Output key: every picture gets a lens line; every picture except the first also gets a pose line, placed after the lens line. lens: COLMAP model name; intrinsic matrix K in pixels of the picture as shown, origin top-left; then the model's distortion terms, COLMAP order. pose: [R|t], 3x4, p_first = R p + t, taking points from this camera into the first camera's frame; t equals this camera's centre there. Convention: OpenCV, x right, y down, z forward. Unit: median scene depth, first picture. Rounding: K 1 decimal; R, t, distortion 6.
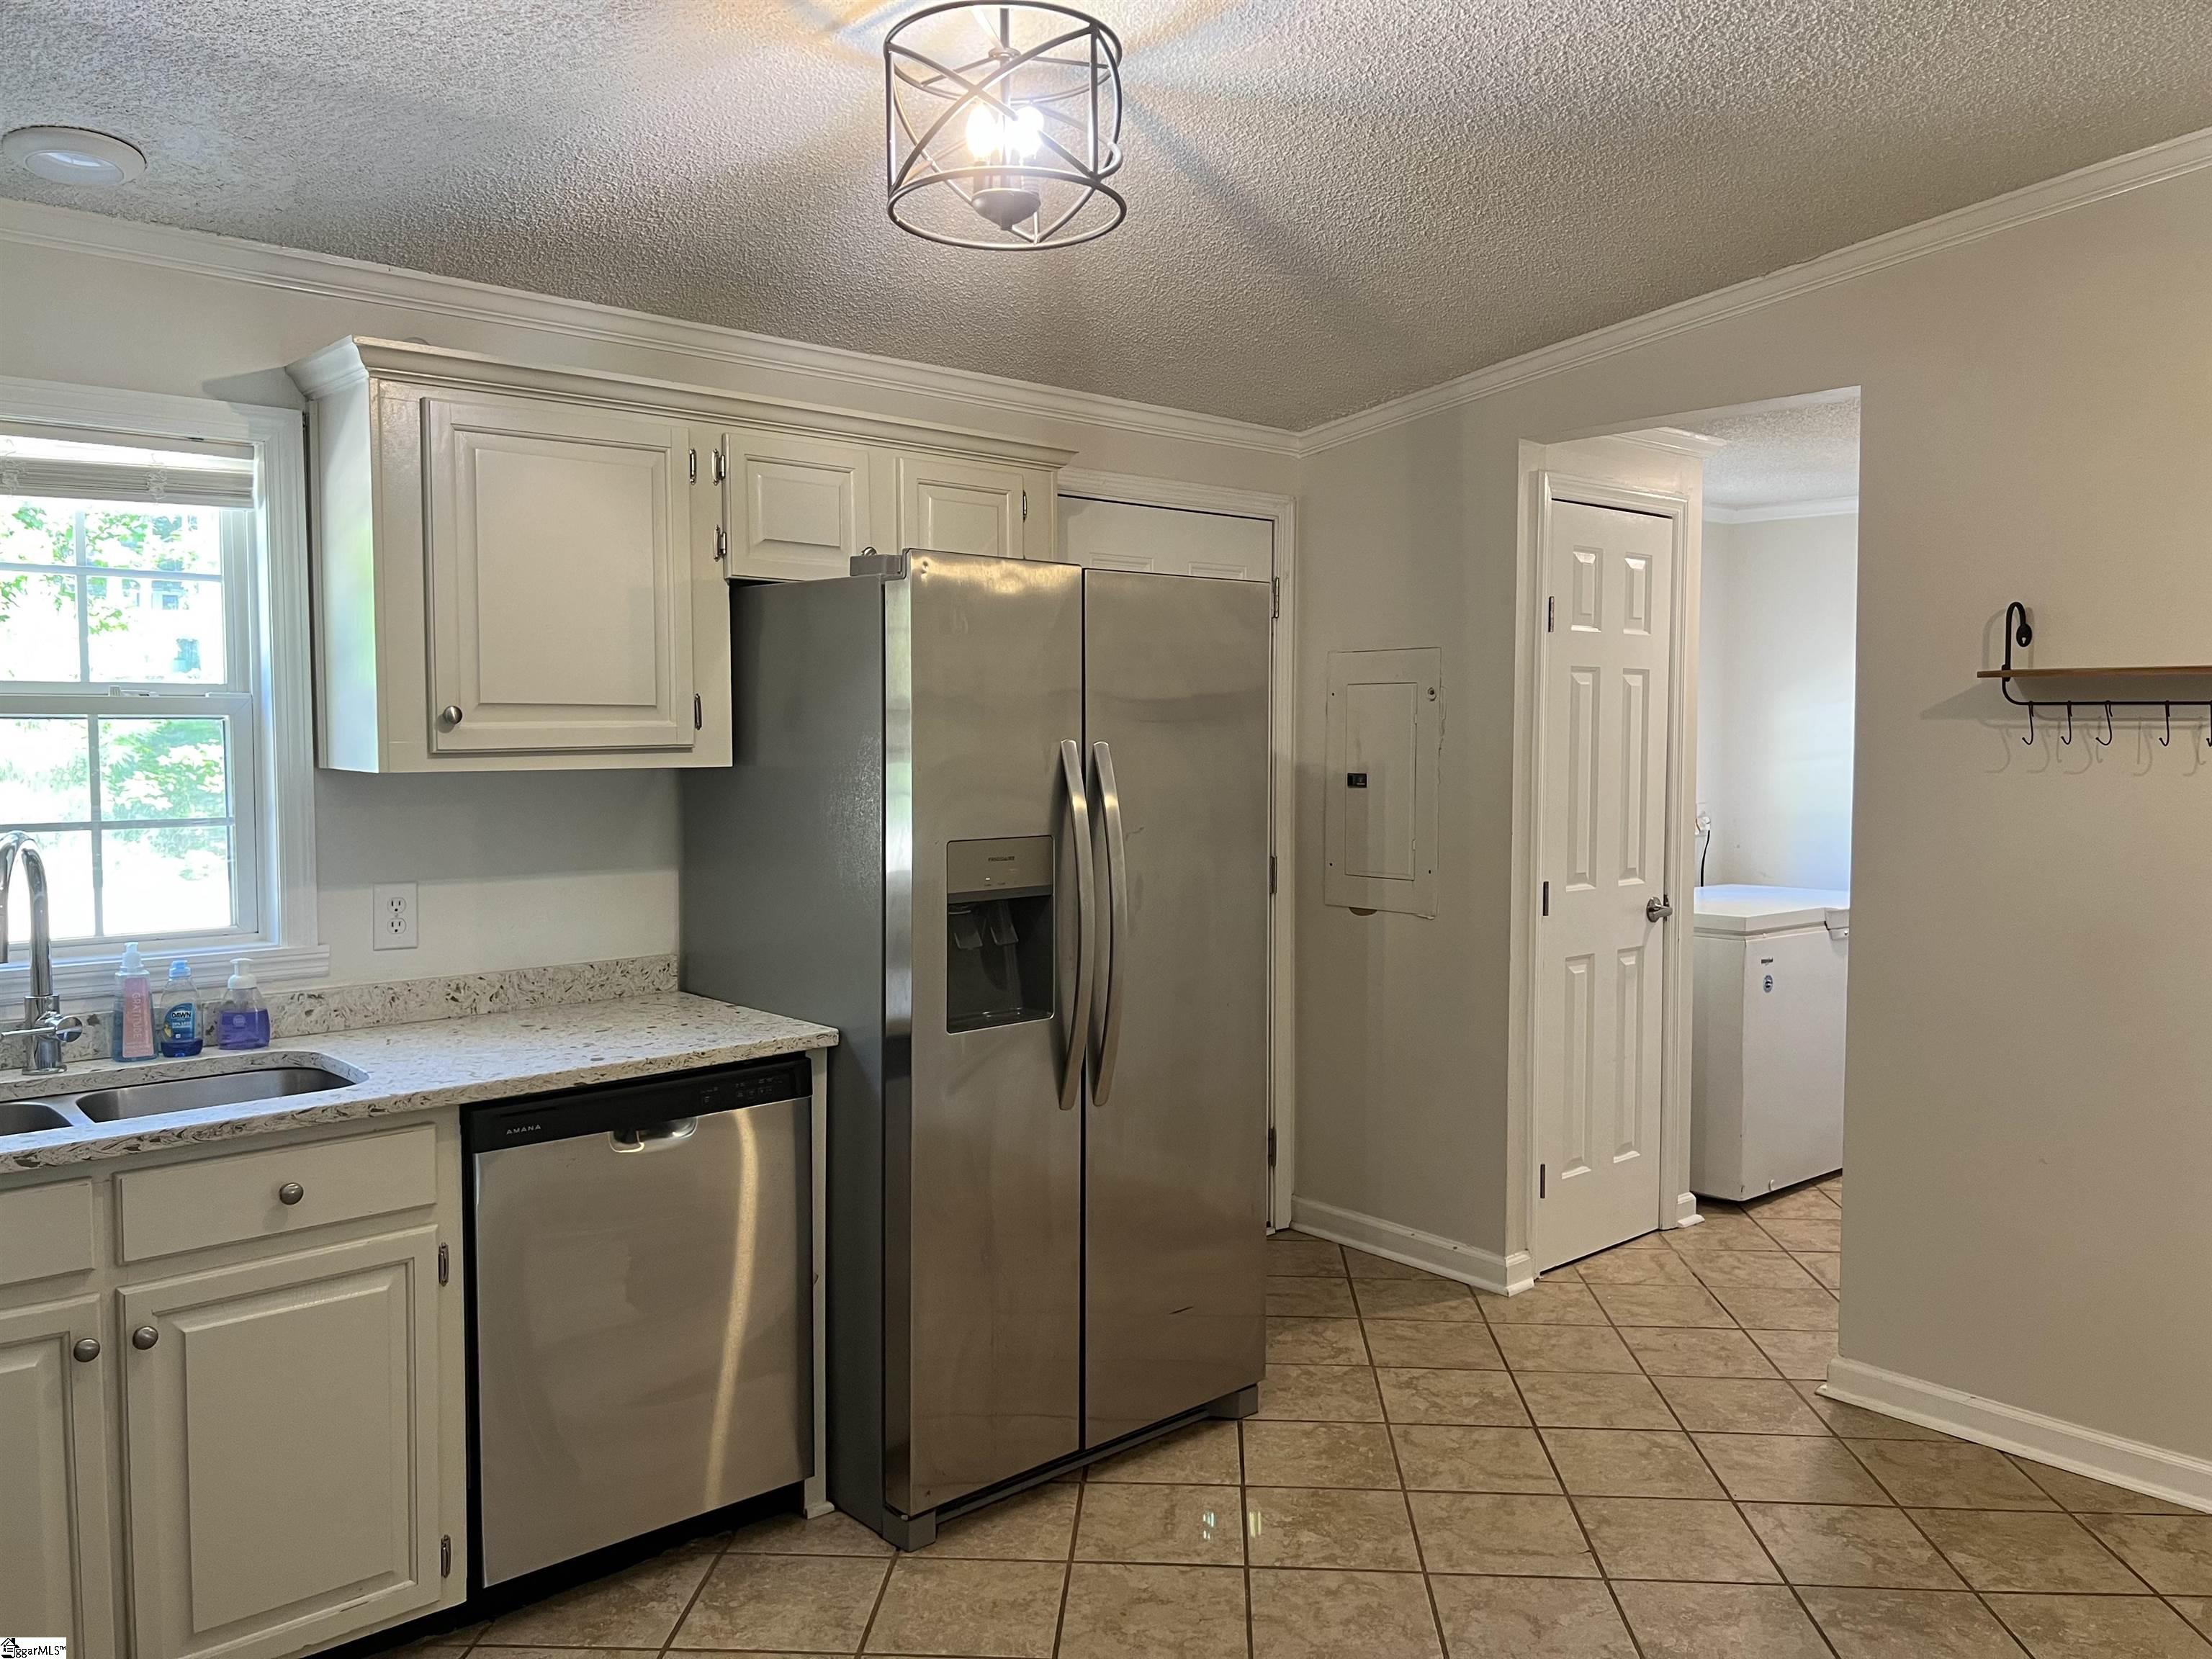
lens RADIAL K [[1662.2, 0, 1128.3], [0, 1662.2, 843.2], [0, 0, 1]] dist [0.064811, -0.070488]
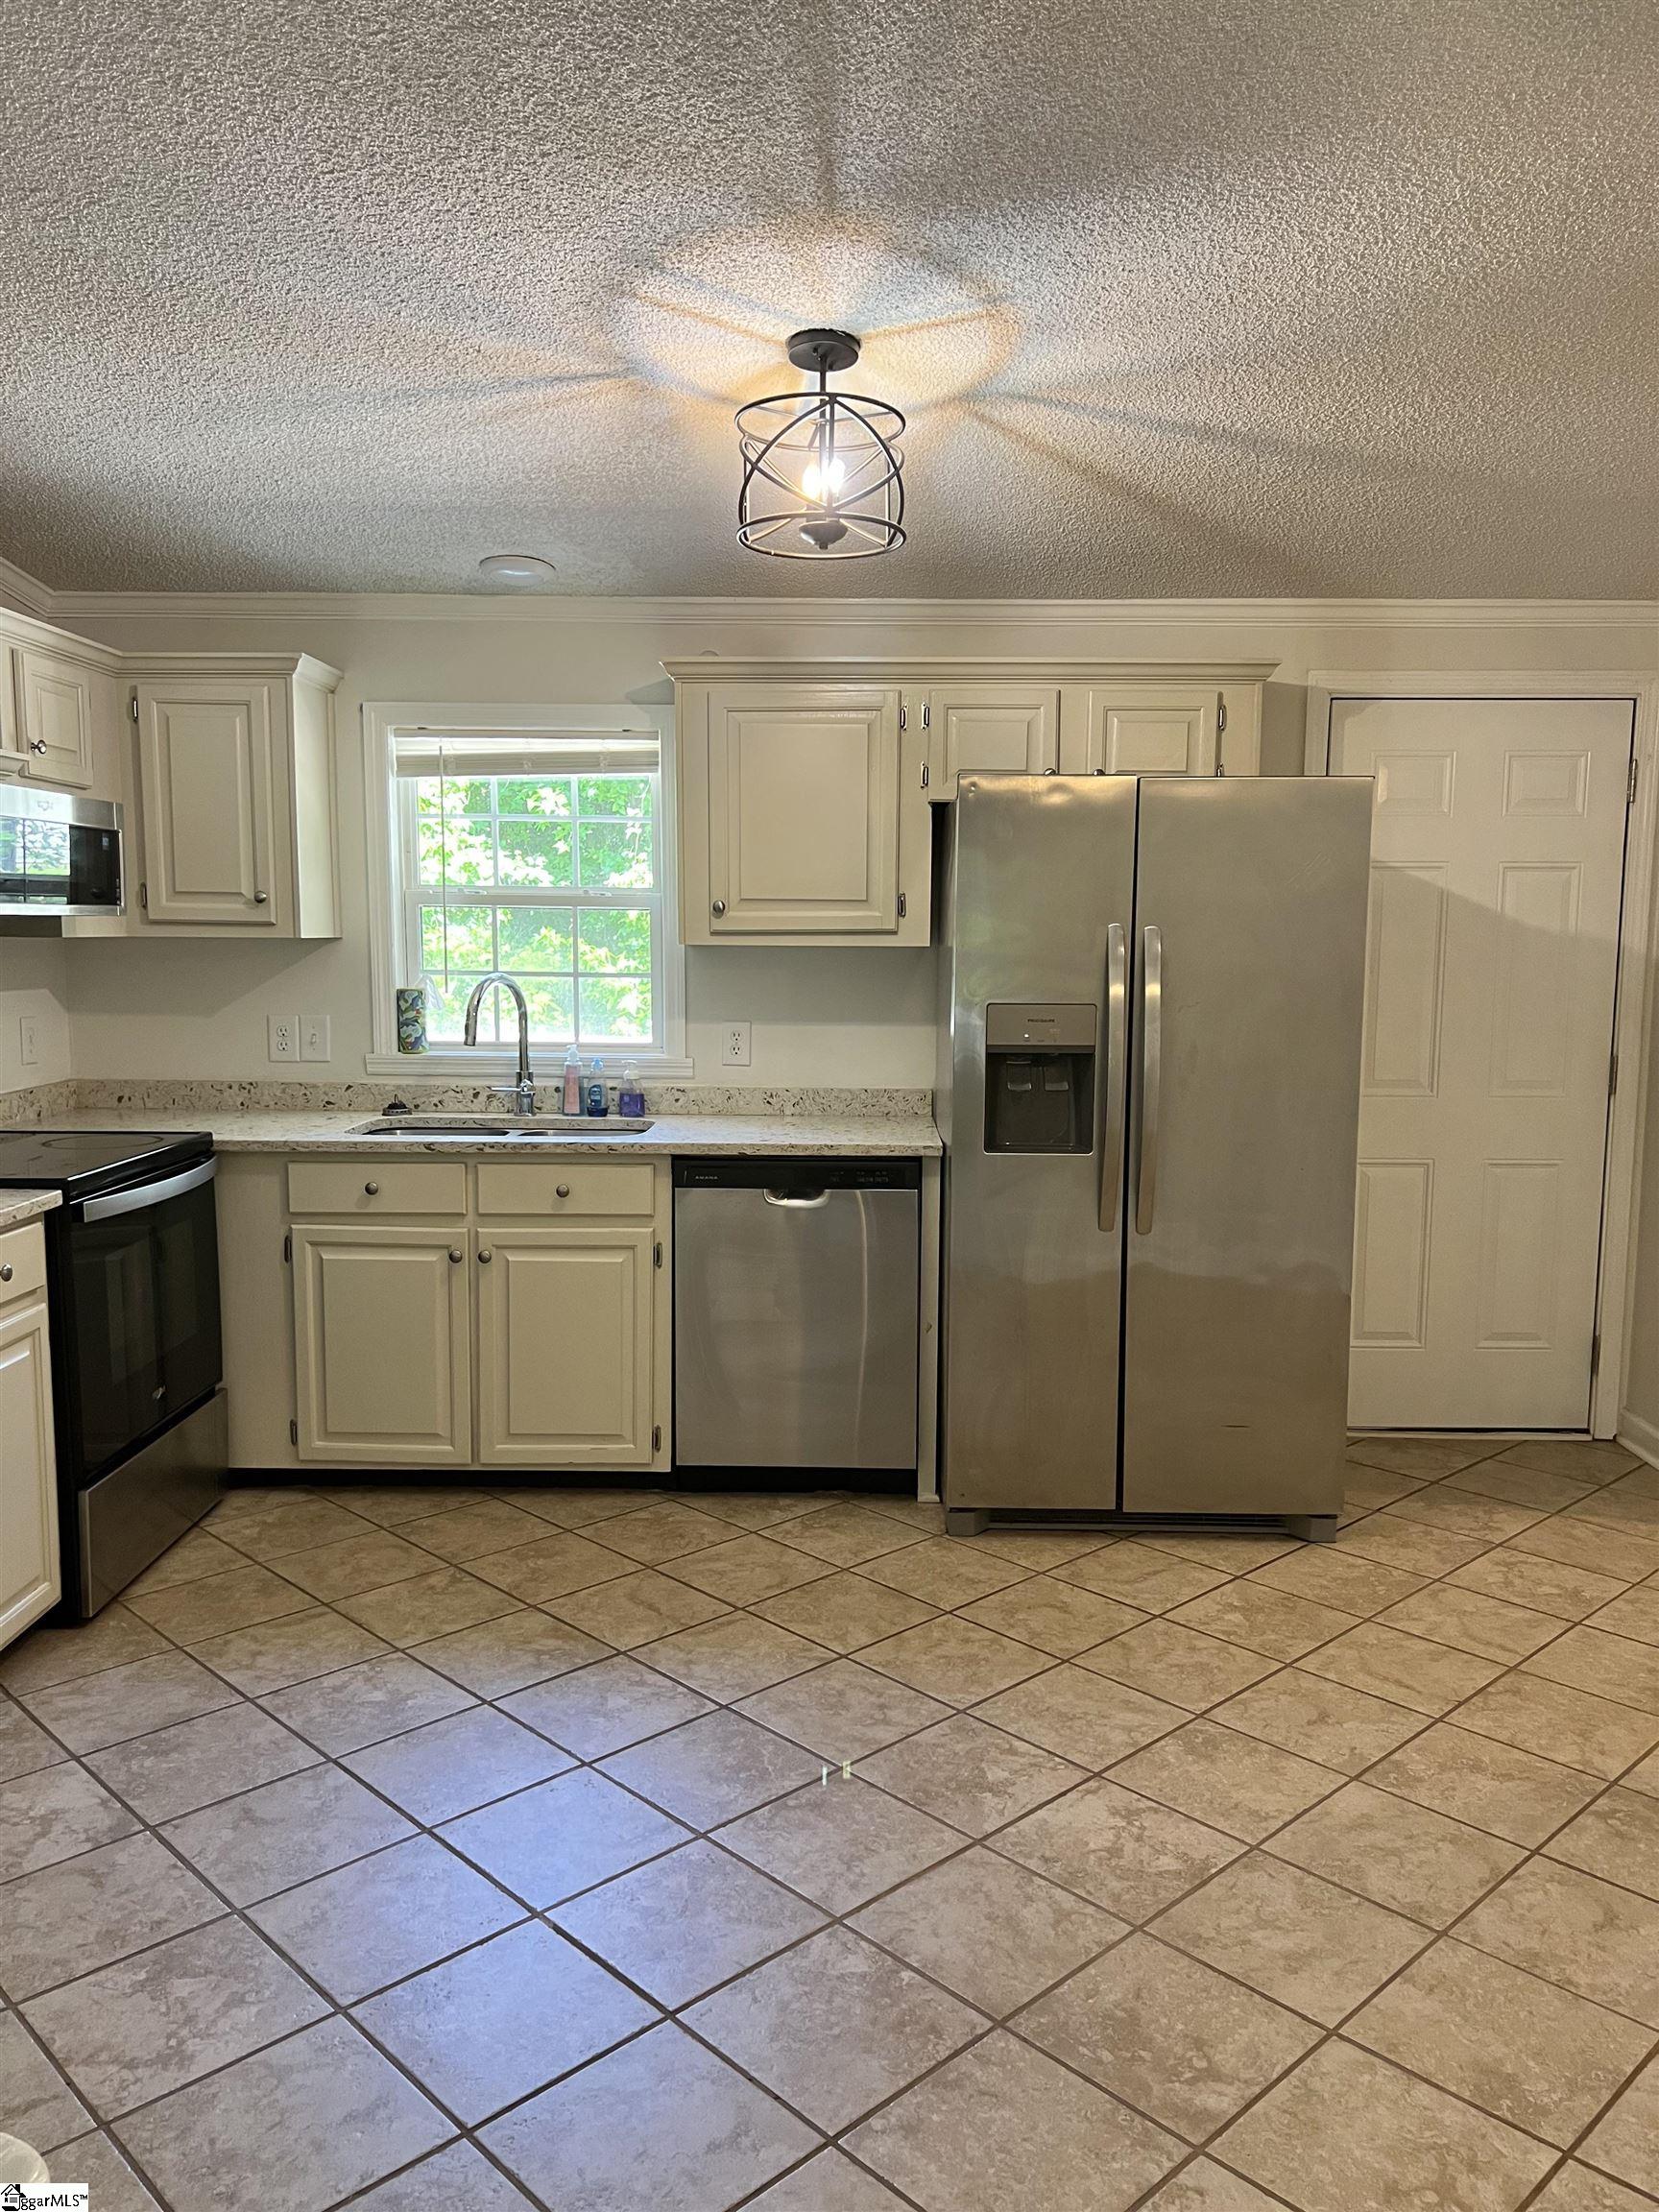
lens RADIAL K [[1651.3, 0, 860.2], [0, 1651.3, 1154.5], [0, 0, 1]] dist [0.082979, -0.091147]
pose [[0.734732, 0.094685, -0.671717, 0.685262], [-0.054164, 0.995238, 0.081043, 0.017789], [0.676191, -0.023162, 0.736362, -0.013073]]
